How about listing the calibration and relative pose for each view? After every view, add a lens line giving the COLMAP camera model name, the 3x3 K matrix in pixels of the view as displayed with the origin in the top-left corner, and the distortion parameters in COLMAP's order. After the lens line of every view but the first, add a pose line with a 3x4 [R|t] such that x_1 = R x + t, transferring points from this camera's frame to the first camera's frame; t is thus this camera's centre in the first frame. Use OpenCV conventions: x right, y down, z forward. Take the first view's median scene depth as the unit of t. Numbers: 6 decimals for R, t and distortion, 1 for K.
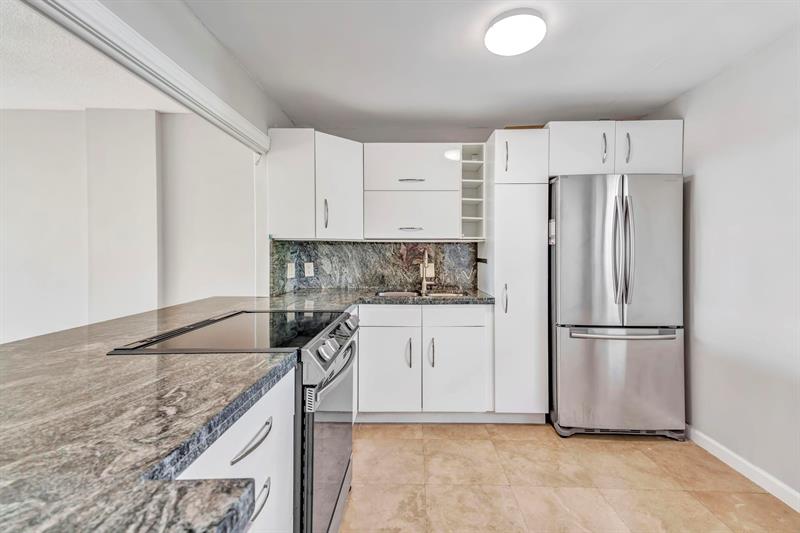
lens RADIAL K [[376.1, 0, 400.5], [0, 376.1, 249.2], [0, 0, 1]] dist [0.019503, 0.000236]
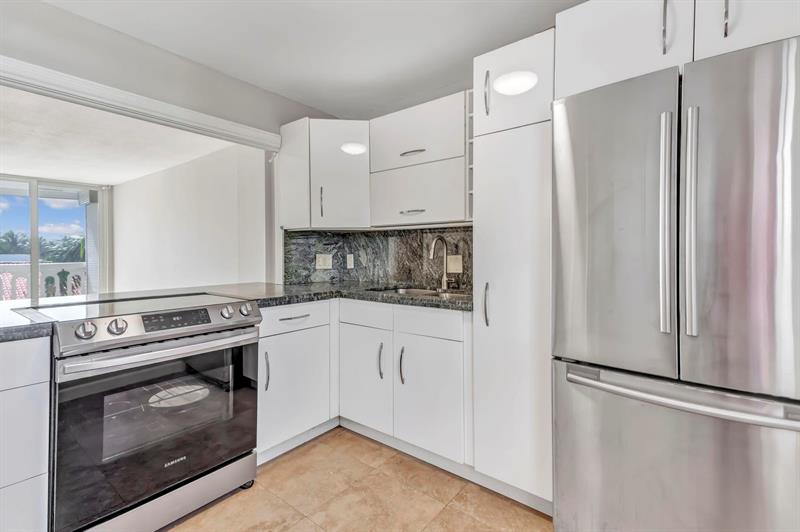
lens RADIAL K [[379.2, 0, 390.5], [0, 379.2, 250.5], [0, 0, 1]] dist [0.023360, 0.000092]
pose [[0.775683, -0.005689, -0.631097, 0.511848], [0.004319, 0.999984, -0.003705, 0.032779], [0.631108, 0.000148, 0.775695, 0.326984]]
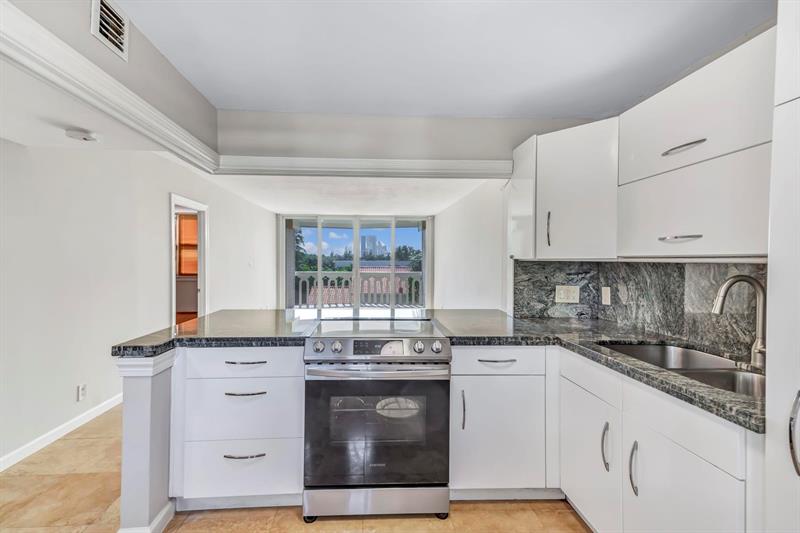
lens RADIAL K [[348.8, 0, 378.7], [0, 348.8, 264.3], [0, 0, 1]] dist [0.039135, -0.000136]
pose [[0.040485, 0.010526, -0.999125, 0.527710], [0.000195, 0.999944, 0.010543, -0.021915], [0.999180, -0.000622, 0.040481, 0.543565]]
